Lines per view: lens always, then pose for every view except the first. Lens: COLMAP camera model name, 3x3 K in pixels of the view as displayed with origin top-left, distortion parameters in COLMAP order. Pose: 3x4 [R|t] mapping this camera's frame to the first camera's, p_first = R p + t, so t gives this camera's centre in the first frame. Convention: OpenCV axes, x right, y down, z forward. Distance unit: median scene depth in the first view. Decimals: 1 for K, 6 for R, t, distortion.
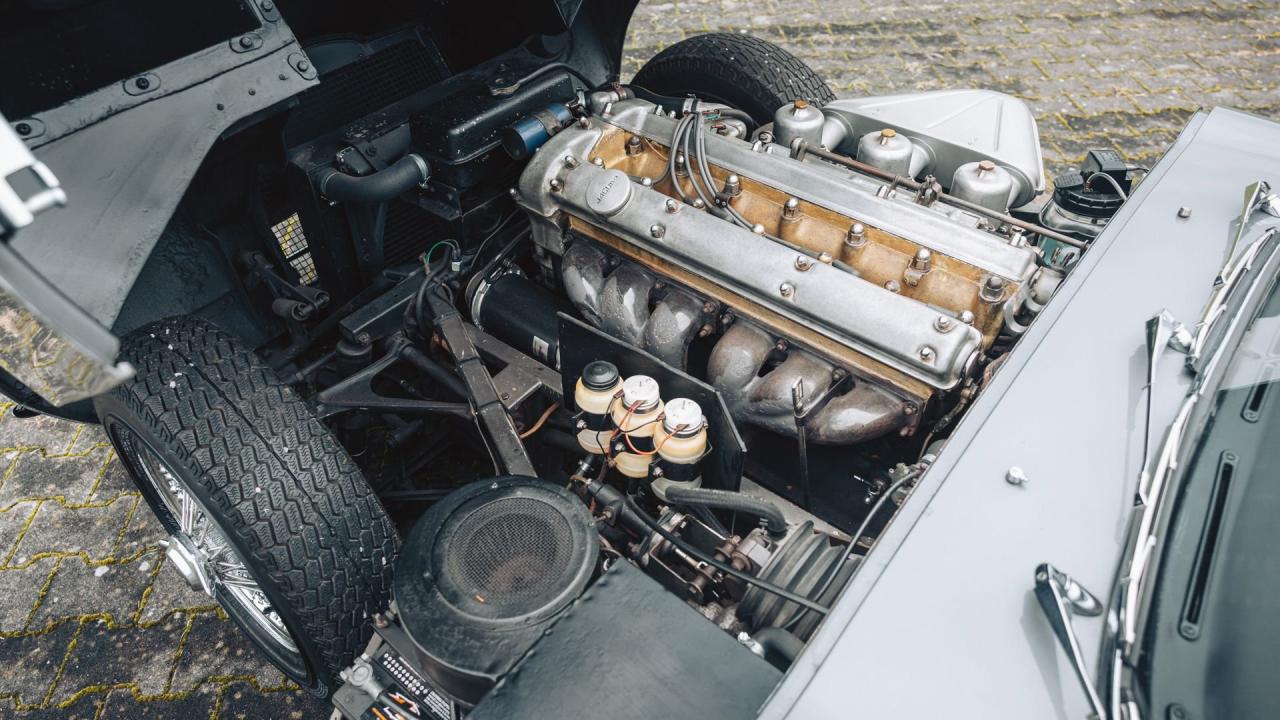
lens RADIAL K [[763.3, 0, 685.8], [0, 763.3, 428.3], [0, 0, 1]] dist [0.002303, 0.001817]
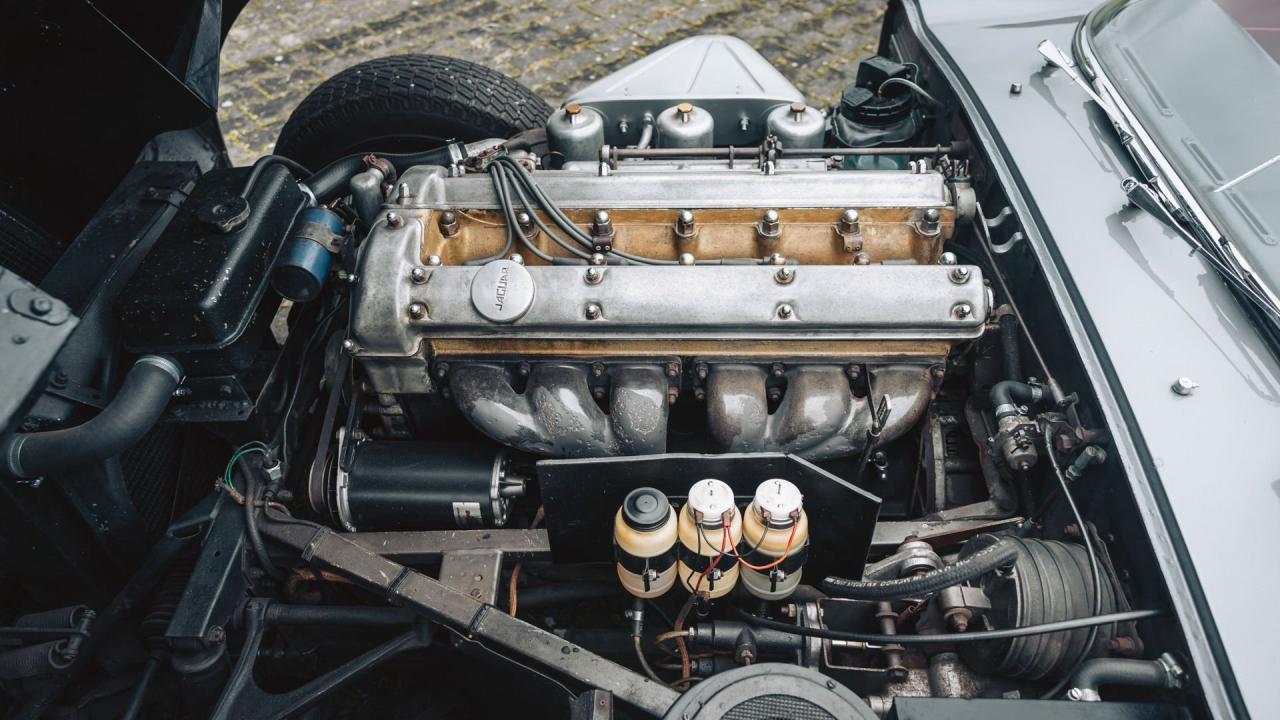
lens RADIAL K [[763.3, 0, 685.8], [0, 763.3, 428.3], [0, 0, 1]] dist [0.002303, 0.001817]
pose [[0.793861, -0.469825, 0.386070, -0.284611], [0.458314, 0.879535, 0.127930, -0.184813], [-0.399667, 0.075383, 0.913555, 0.223121]]
